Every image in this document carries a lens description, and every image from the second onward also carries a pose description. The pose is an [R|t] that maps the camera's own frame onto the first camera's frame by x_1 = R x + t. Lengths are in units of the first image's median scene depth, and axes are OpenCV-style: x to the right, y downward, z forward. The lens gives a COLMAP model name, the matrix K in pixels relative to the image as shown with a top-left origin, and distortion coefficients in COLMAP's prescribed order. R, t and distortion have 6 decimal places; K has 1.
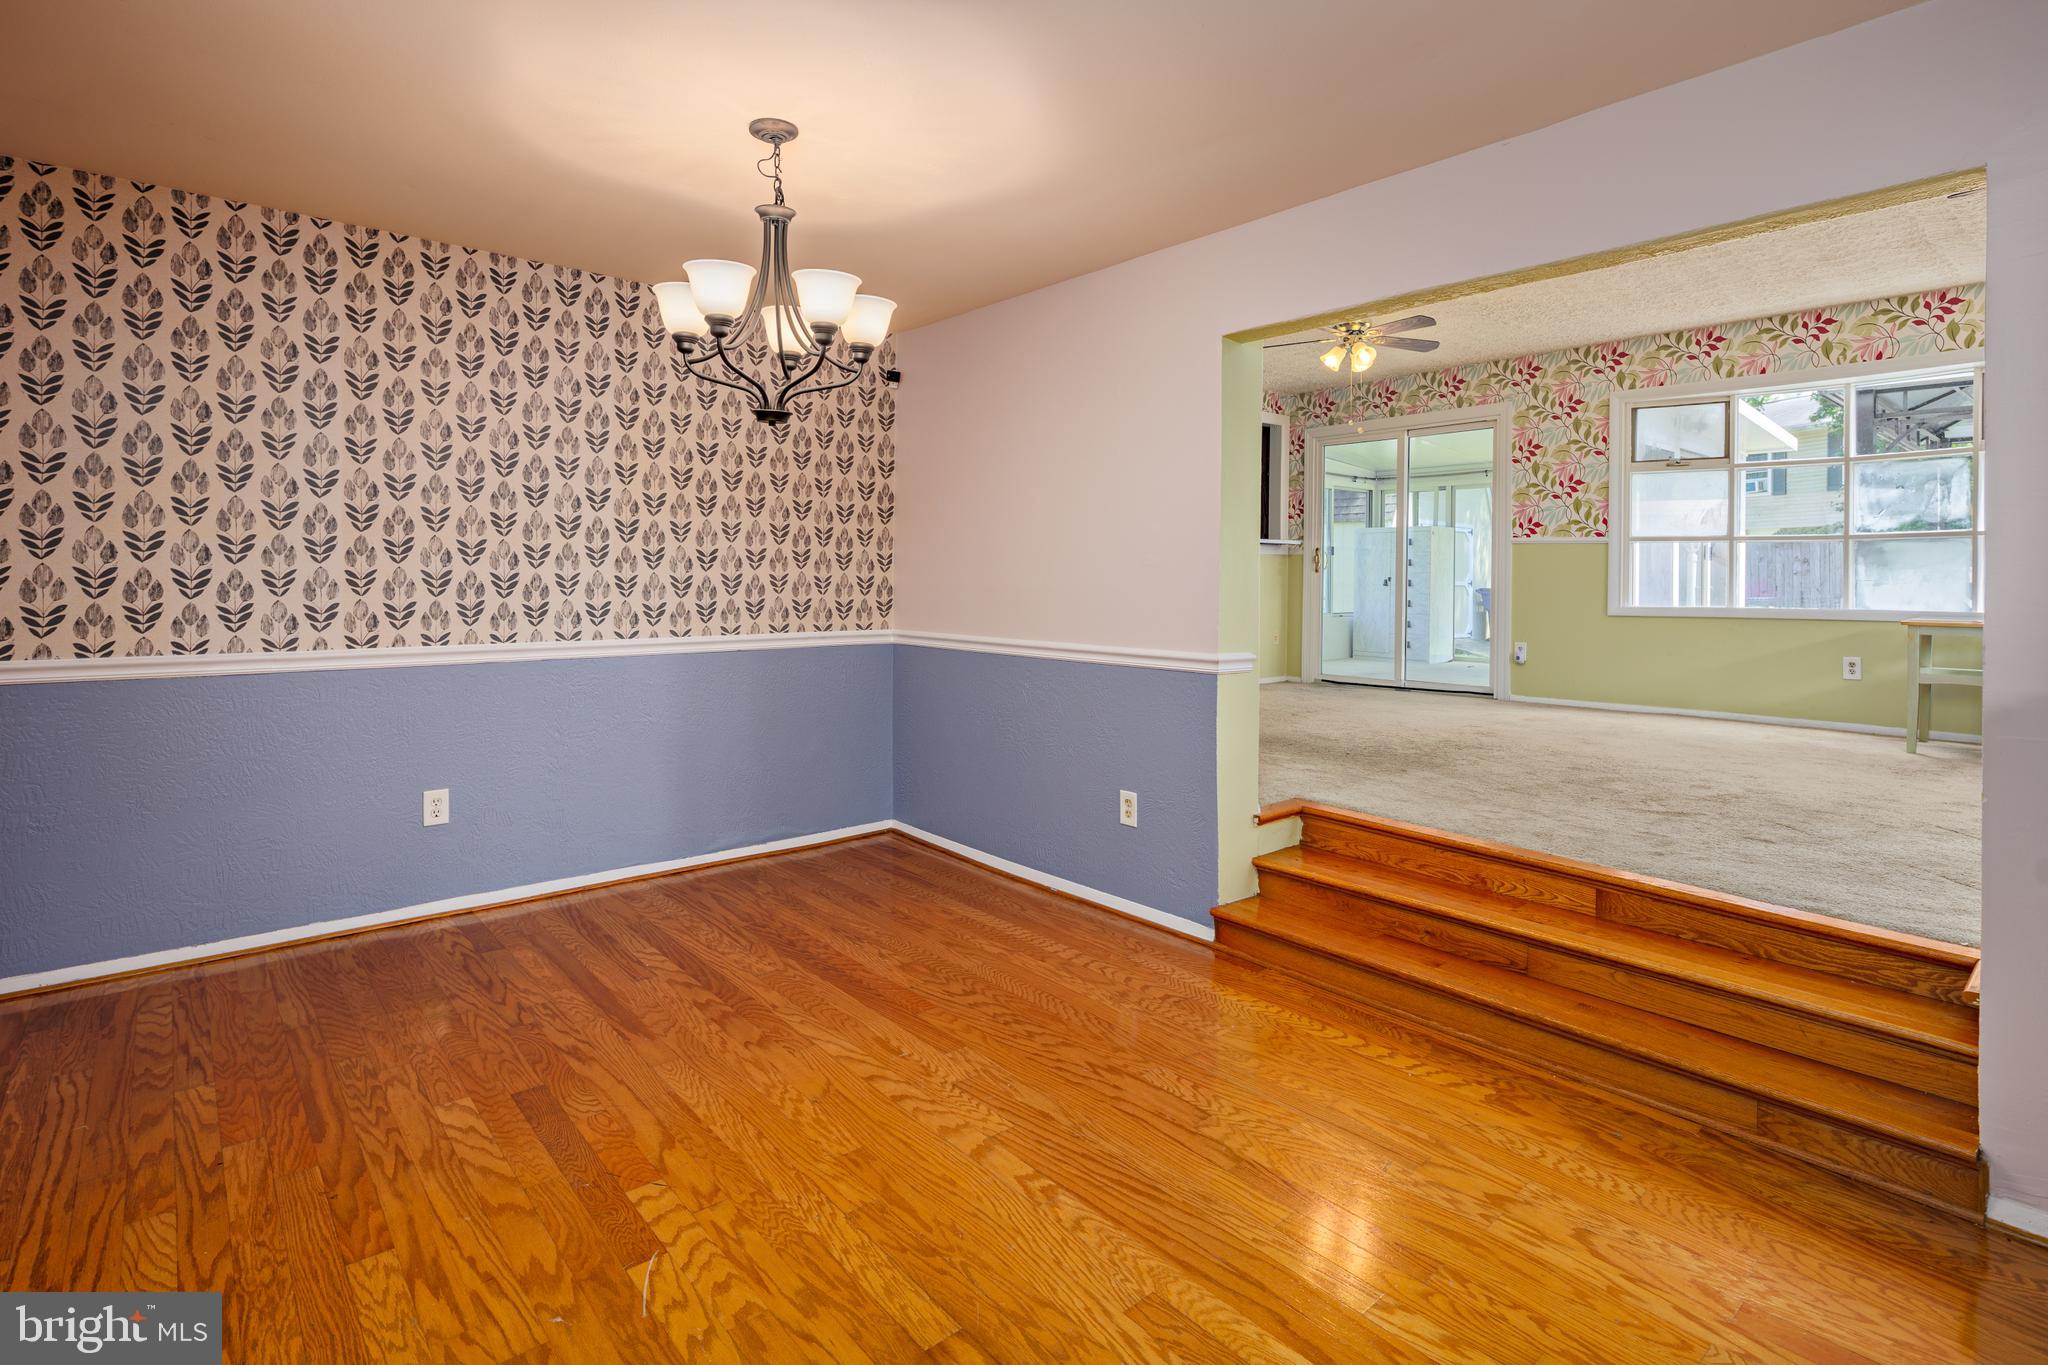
lens RADIAL K [[993.7, 0, 1015.9], [0, 993.7, 572.0], [0, 0, 1]] dist [0.005256, -0.004503]
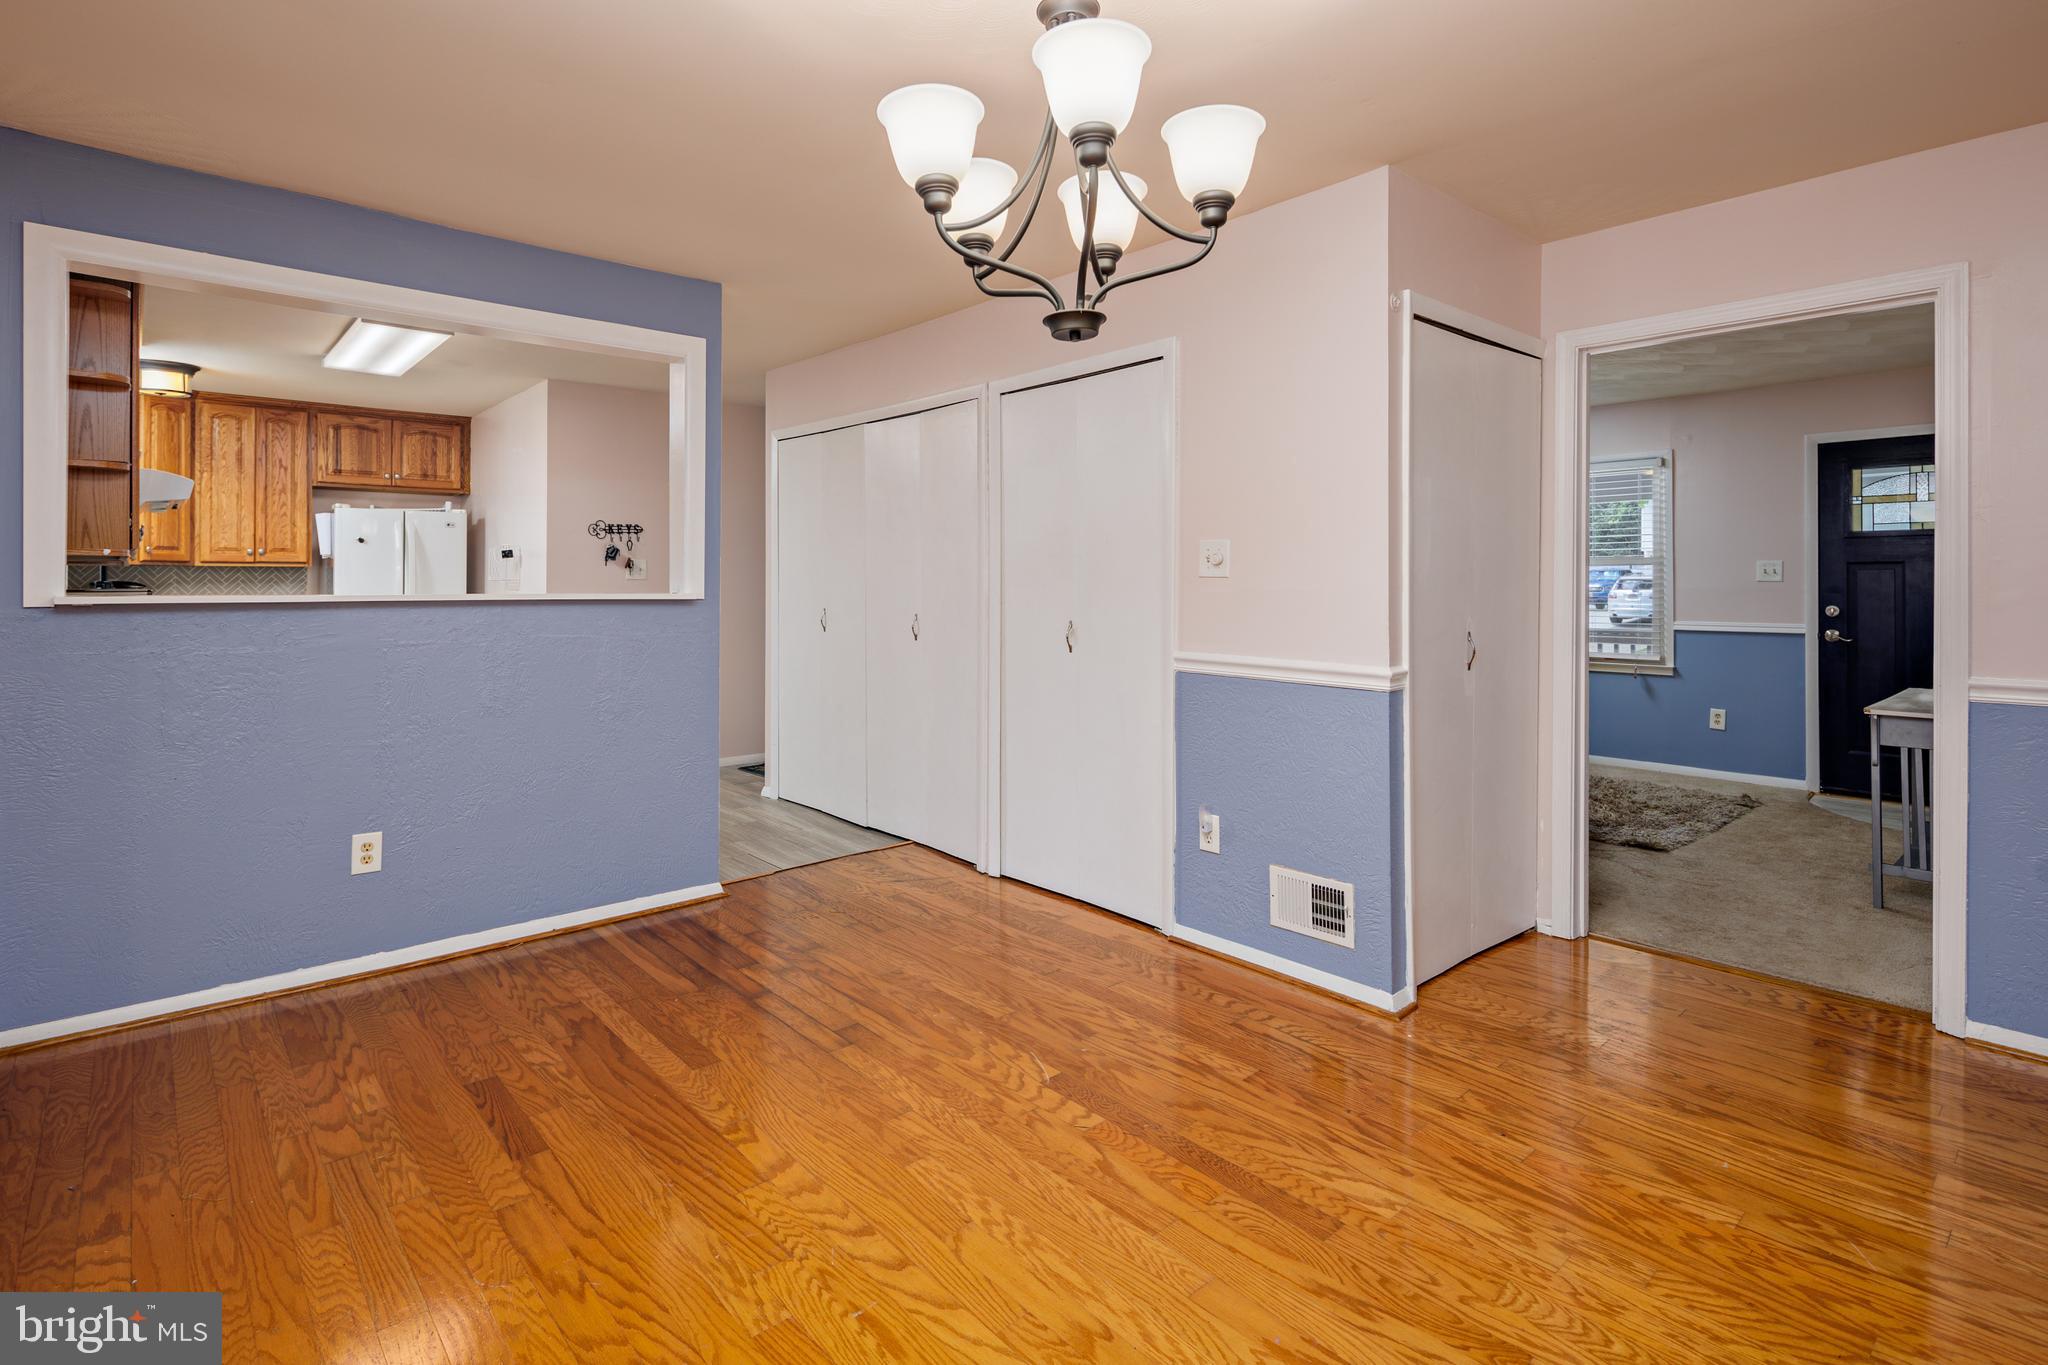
lens RADIAL K [[993.7, 0, 1015.9], [0, 993.7, 578.8], [0, 0, 1]] dist [0.005256, -0.004503]
pose [[-0.999754, -0.008946, -0.020292, -0.192325], [-0.008887, 0.999956, -0.002965, 0.004173], [0.020318, -0.002783, -0.999790, 1.590036]]
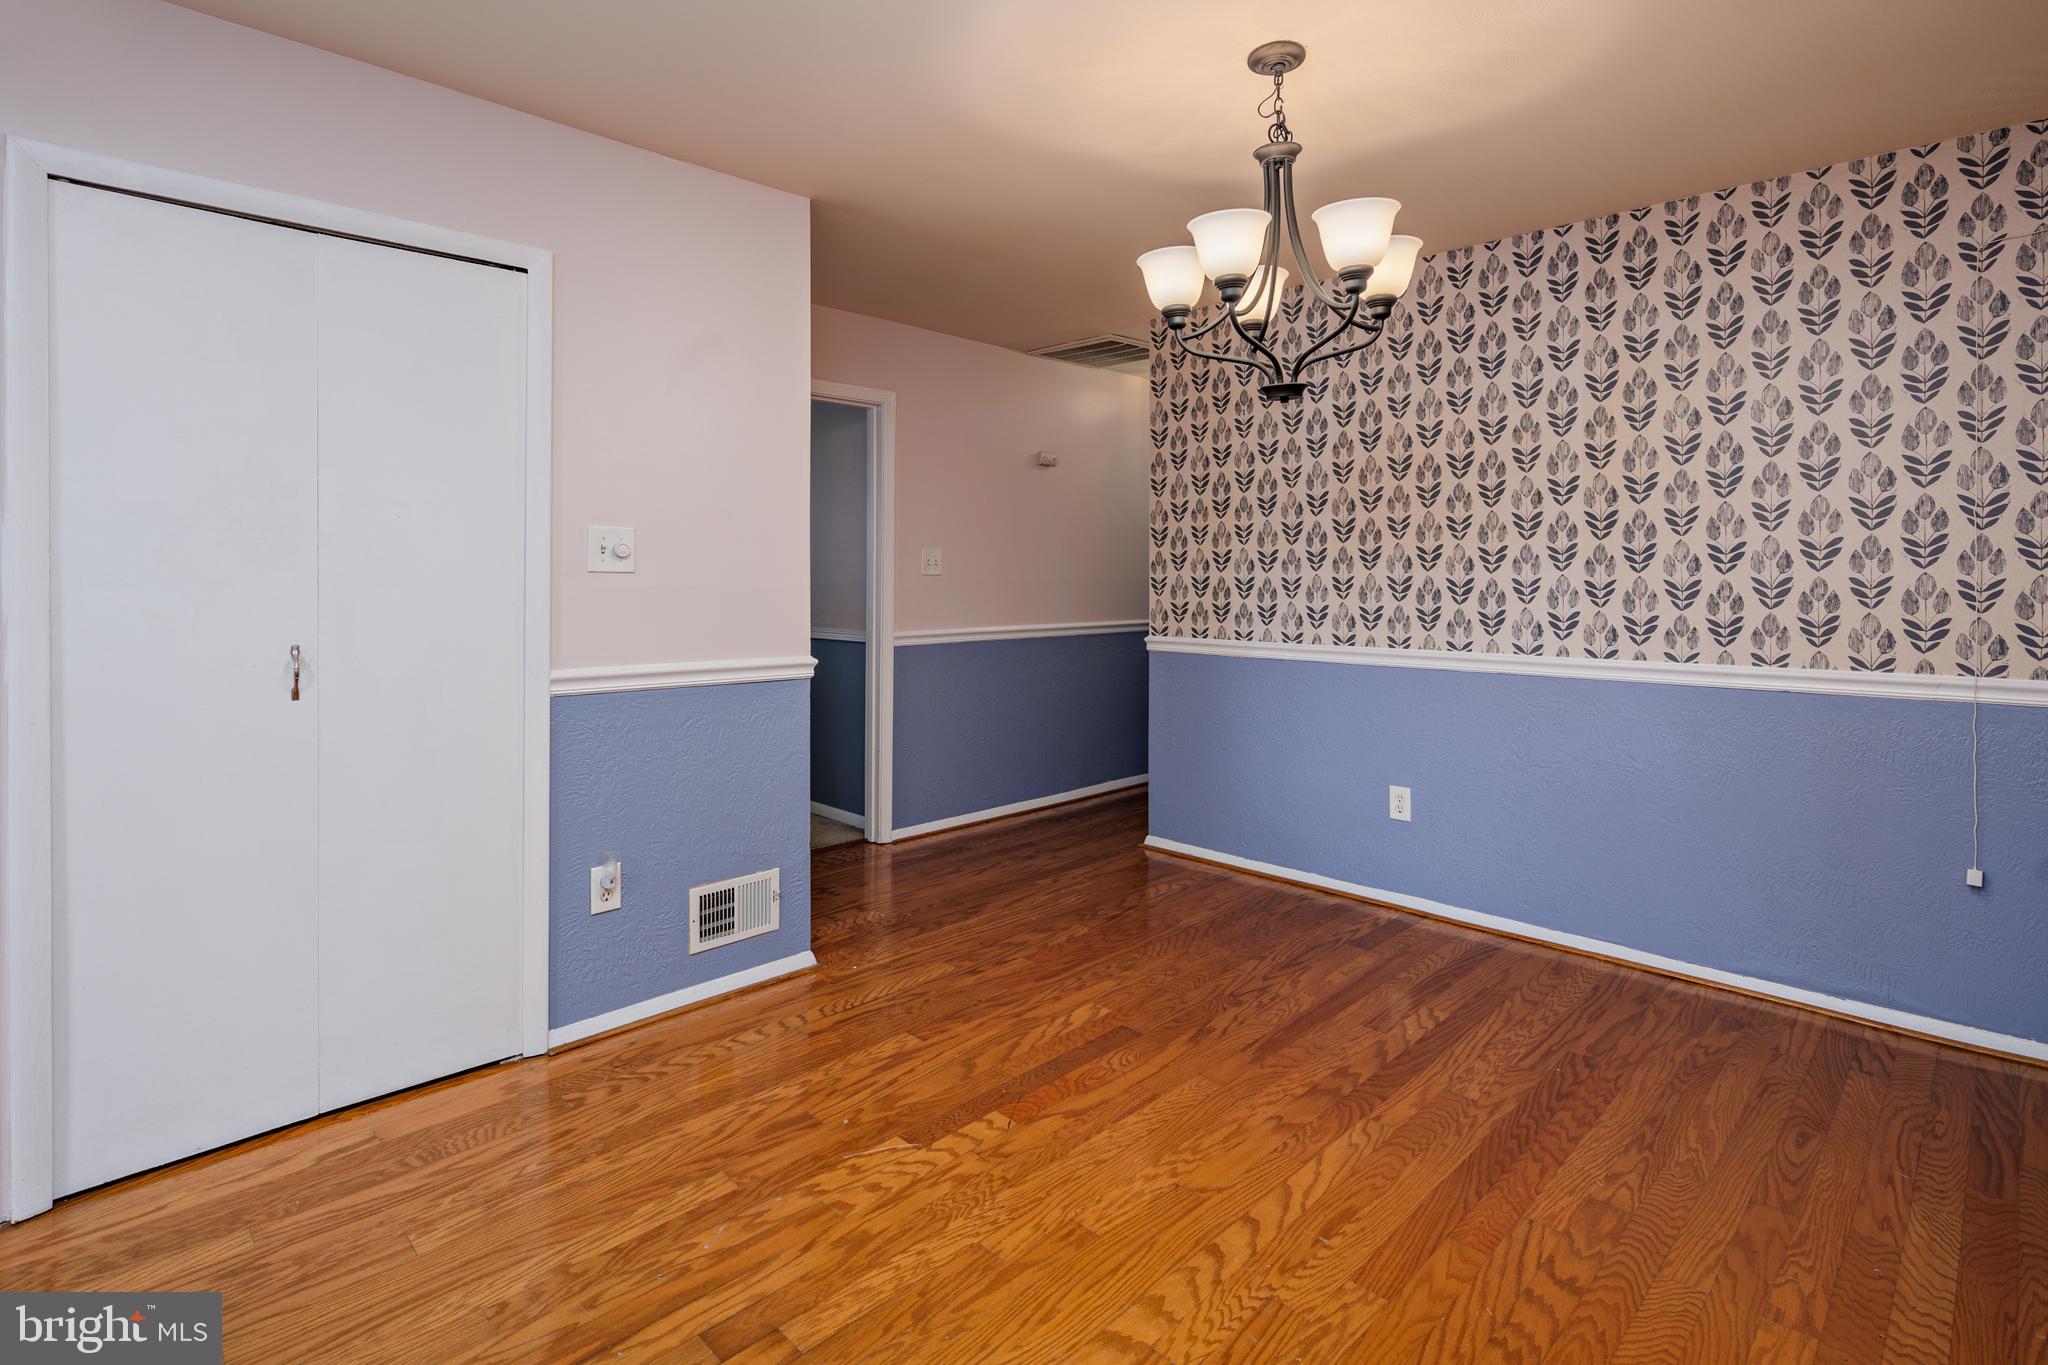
lens RADIAL K [[993.7, 0, 1018.3], [0, 993.7, 572.9], [0, 0, 1]] dist [0.005256, -0.004503]
pose [[0.077163, -0.015560, -0.996897, 0.570120], [0.001329, 0.999879, -0.015504, 0.013832], [0.997018, -0.000129, 0.077174, 0.695321]]
